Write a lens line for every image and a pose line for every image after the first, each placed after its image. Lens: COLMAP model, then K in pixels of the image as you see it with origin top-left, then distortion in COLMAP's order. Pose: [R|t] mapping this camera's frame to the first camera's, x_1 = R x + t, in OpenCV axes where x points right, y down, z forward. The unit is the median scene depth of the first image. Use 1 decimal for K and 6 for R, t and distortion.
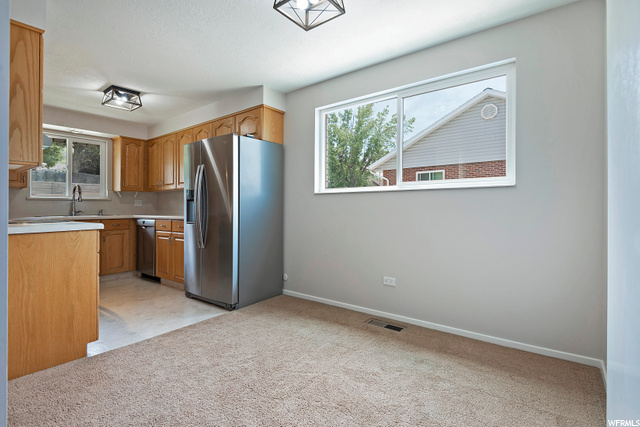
lens RADIAL K [[317.4, 0, 320.0], [0, 317.4, 213.5], [0, 0, 1]] dist [0.018877, -0.000268]
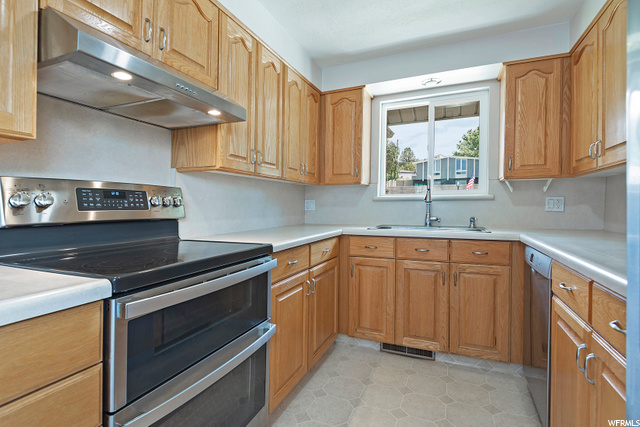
lens RADIAL K [[311.9, 0, 319.8], [0, 311.9, 202.8], [0, 0, 1]] dist [0.001564, -0.001009]
pose [[0.246416, -0.007719, -0.969133, -0.253183], [-0.017961, 0.999760, -0.012530, -0.025900], [0.968998, 0.020494, 0.246218, 0.650979]]
